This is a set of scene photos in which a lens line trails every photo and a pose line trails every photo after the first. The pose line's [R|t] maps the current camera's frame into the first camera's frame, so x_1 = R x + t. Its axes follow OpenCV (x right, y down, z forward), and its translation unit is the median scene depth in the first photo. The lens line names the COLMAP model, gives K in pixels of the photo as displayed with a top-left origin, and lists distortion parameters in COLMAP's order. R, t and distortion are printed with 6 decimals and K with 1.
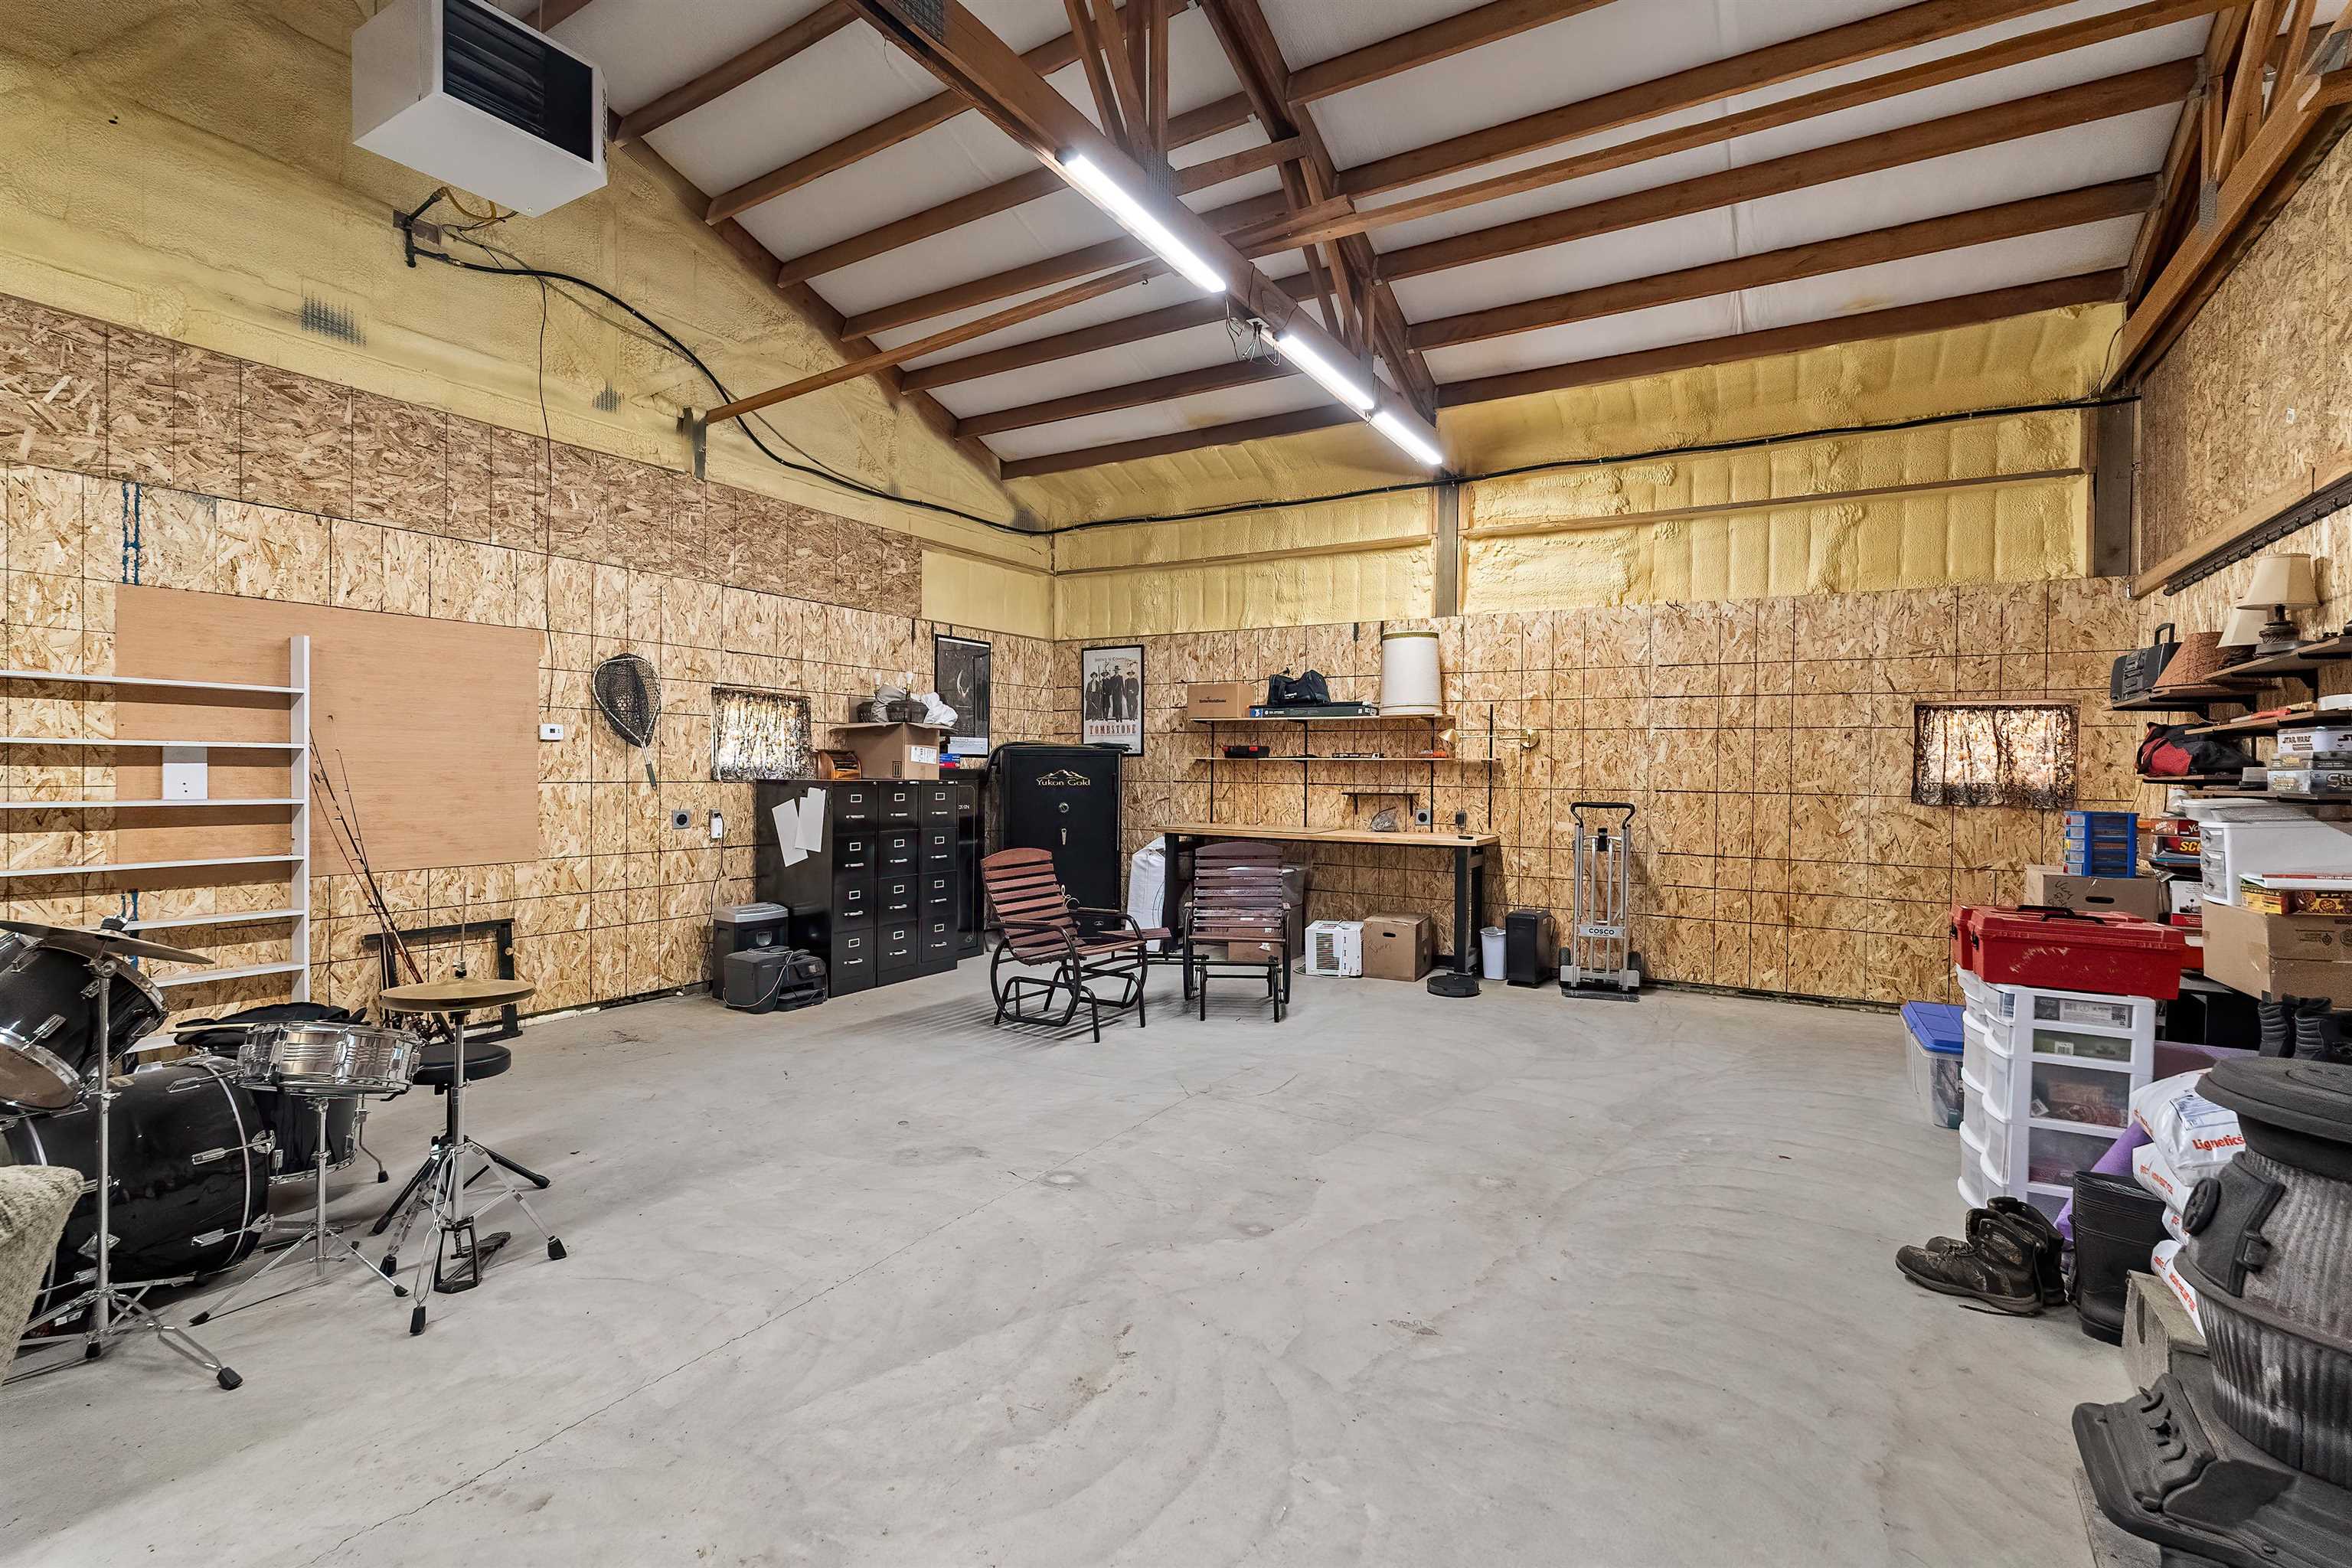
lens RADIAL K [[1111.8, 0, 1158.2], [0, 1111.8, 777.7], [0, 0, 1]] dist [-0.005631, 0.003382]
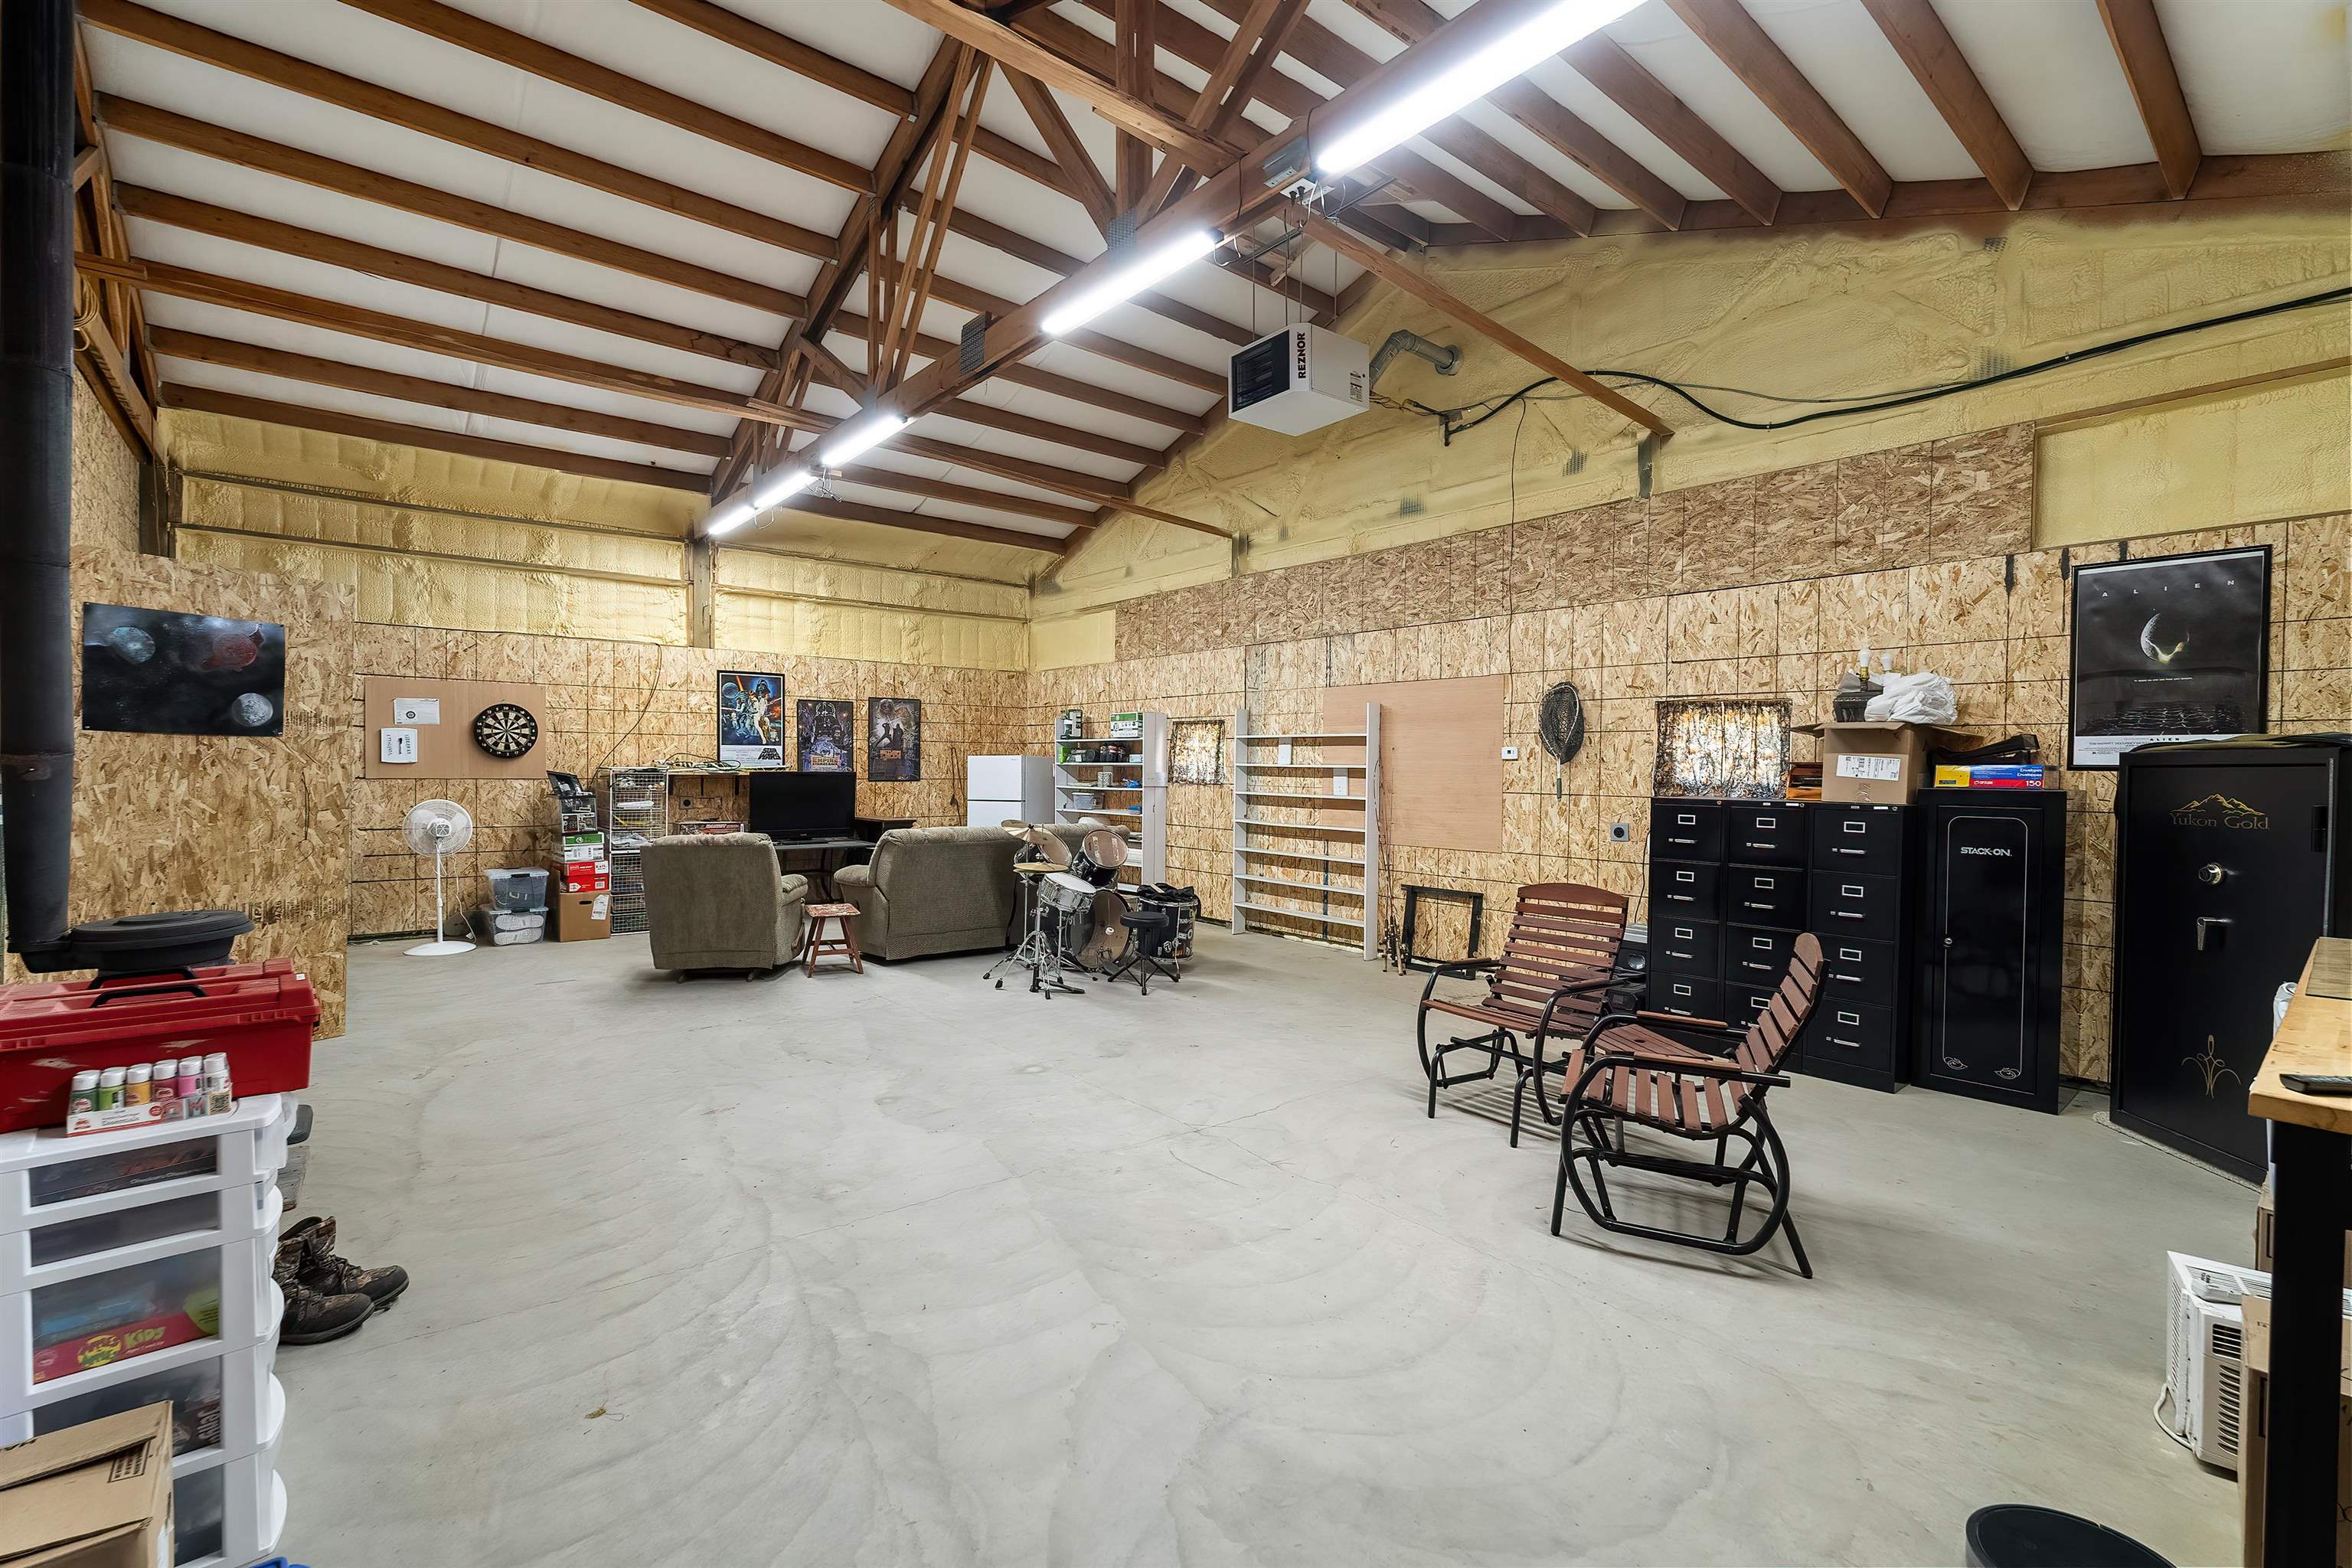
lens RADIAL K [[1026.1, 0, 1164.4], [0, 1026.1, 781.4], [0, 0, 1]] dist [-0.004686, 0.001034]
pose [[-0.350451, -0.003353, -0.936575, 0.769094], [-0.025459, 0.999658, 0.005947, -0.006346], [0.936235, 0.025929, -0.350416, 1.160238]]
